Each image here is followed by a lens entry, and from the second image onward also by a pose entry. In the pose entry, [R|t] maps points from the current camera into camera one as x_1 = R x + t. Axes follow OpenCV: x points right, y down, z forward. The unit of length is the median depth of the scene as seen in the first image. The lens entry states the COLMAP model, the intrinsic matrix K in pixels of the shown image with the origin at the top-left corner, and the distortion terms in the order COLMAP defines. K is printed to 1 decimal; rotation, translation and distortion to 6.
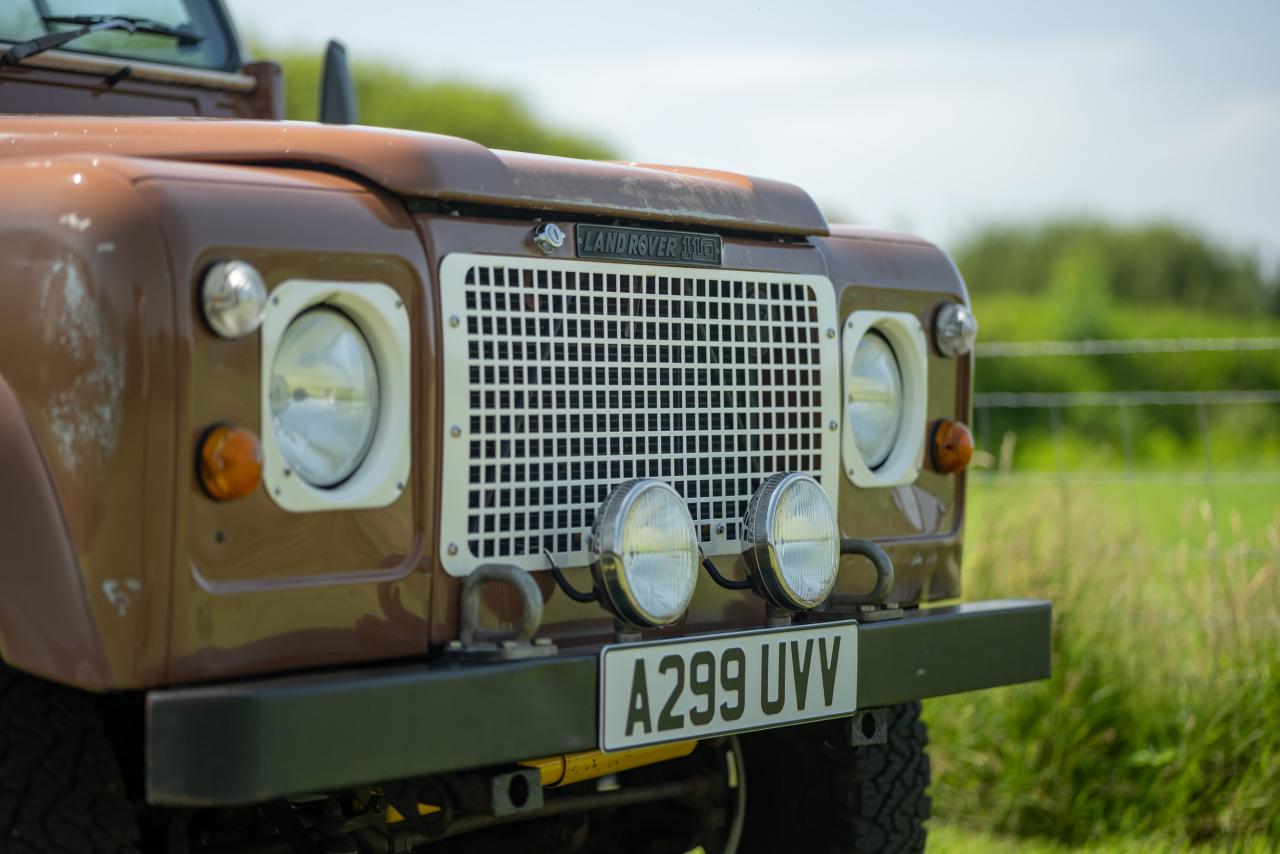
lens RADIAL K [[3030.3, 0, 638.0], [0, 3030.3, 423.4], [0, 0, 1]] dist [-0.038059, 0.000000]
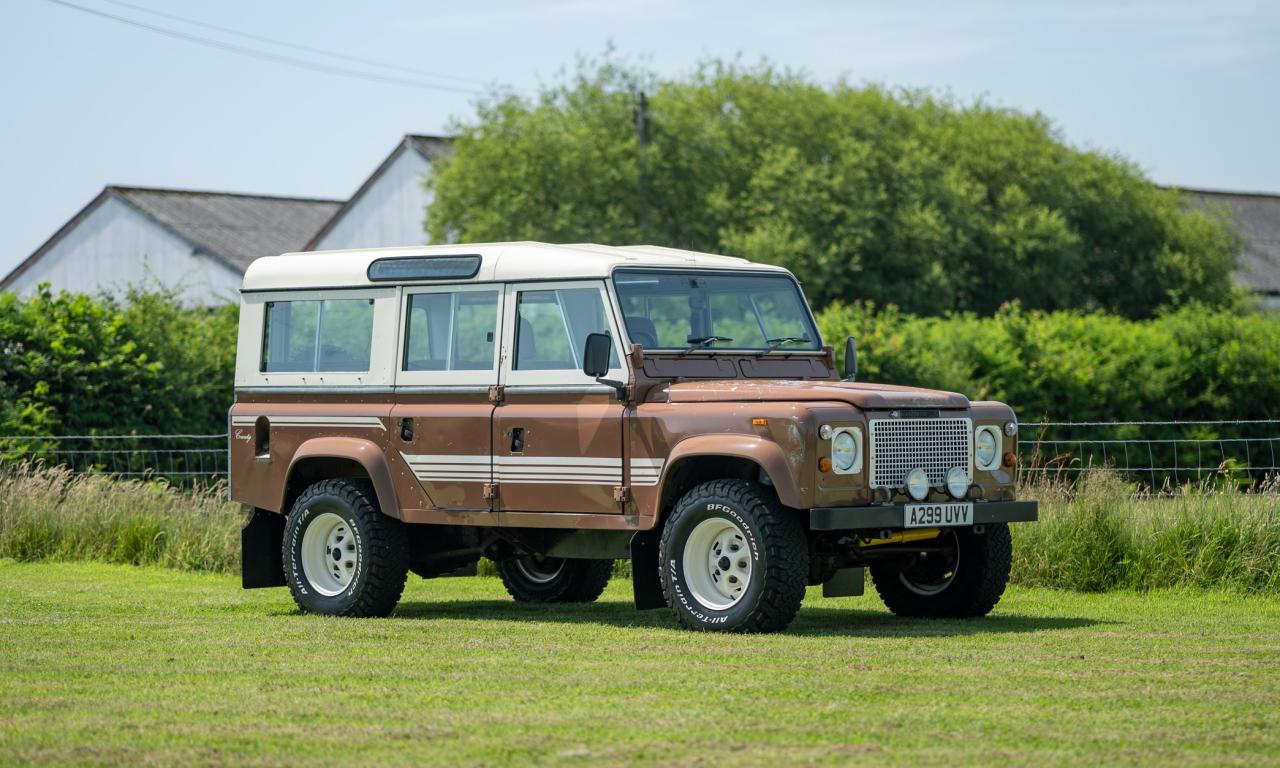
lens RADIAL K [[3858.9, 0, 638.2], [0, 3858.9, 379.6], [0, 0, 1]] dist [-0.008359, 0.000000]
pose [[0.986537, -0.003531, -0.163499, 0.525757], [0.002304, 0.999968, -0.007693, -0.068836], [0.163521, 0.007213, 0.986514, -4.657193]]
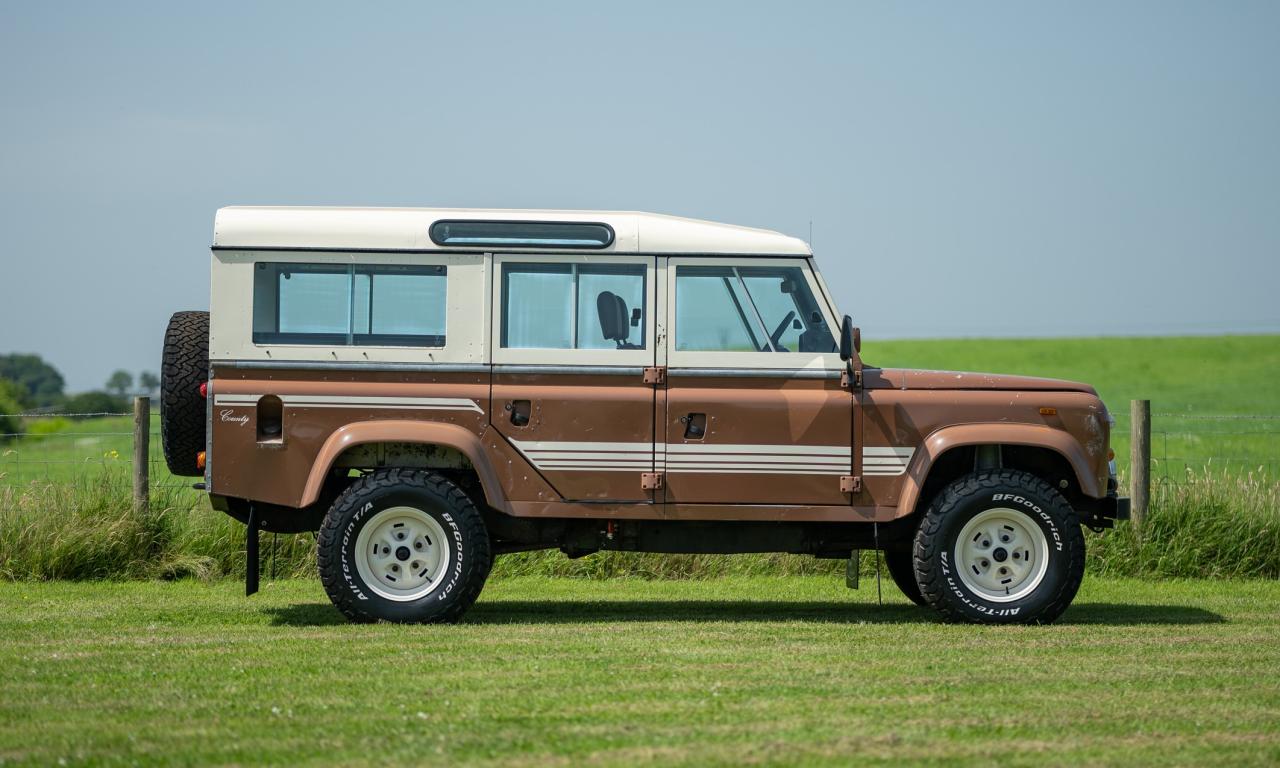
lens RADIAL K [[3858.9, 0, 649.3], [0, 3858.9, 392.1], [0, 0, 1]] dist [-0.008359, 0.000000]
pose [[0.809856, 0.013970, 0.586462, -3.864767], [-0.012226, 0.999901, -0.006936, -0.031920], [-0.586501, -0.001553, 0.809947, -3.264953]]
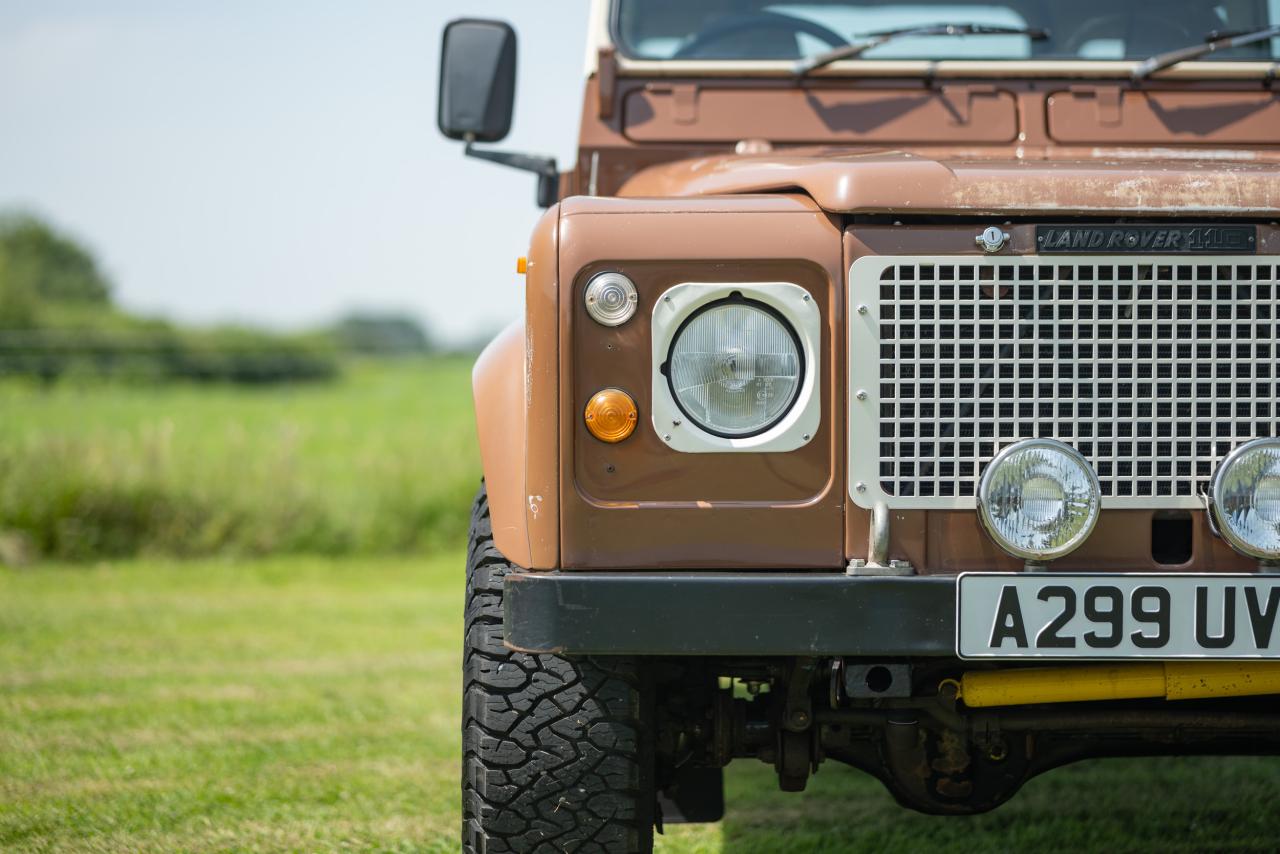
lens RADIAL K [[3030.3, 0, 620.5], [0, 3030.3, 469.4], [0, 0, 1]] dist [-0.038059, 0.000000]
pose [[0.567487, 0.048767, -0.821937, 0.884786], [-0.006744, 0.998486, 0.054586, -0.033498], [0.823355, -0.025433, 0.566957, 0.177082]]
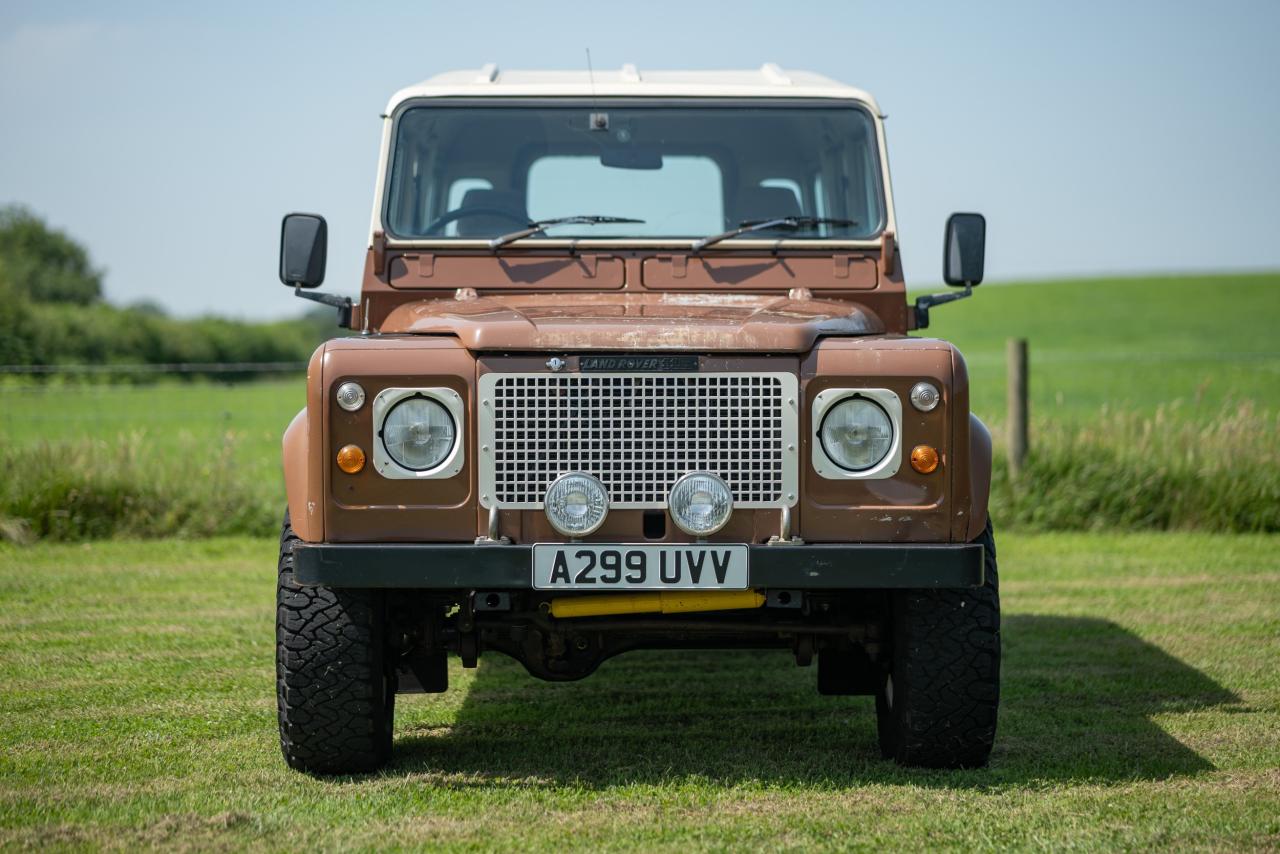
lens RADIAL K [[3030.3, 0, 639.6], [0, 3030.3, 440.1], [0, 0, 1]] dist [-0.038059, 0.000000]
pose [[0.574780, 0.045292, -0.817054, 1.847946], [-0.005559, 0.998660, 0.051449, -0.120060], [0.818289, -0.025030, 0.574261, -0.255652]]
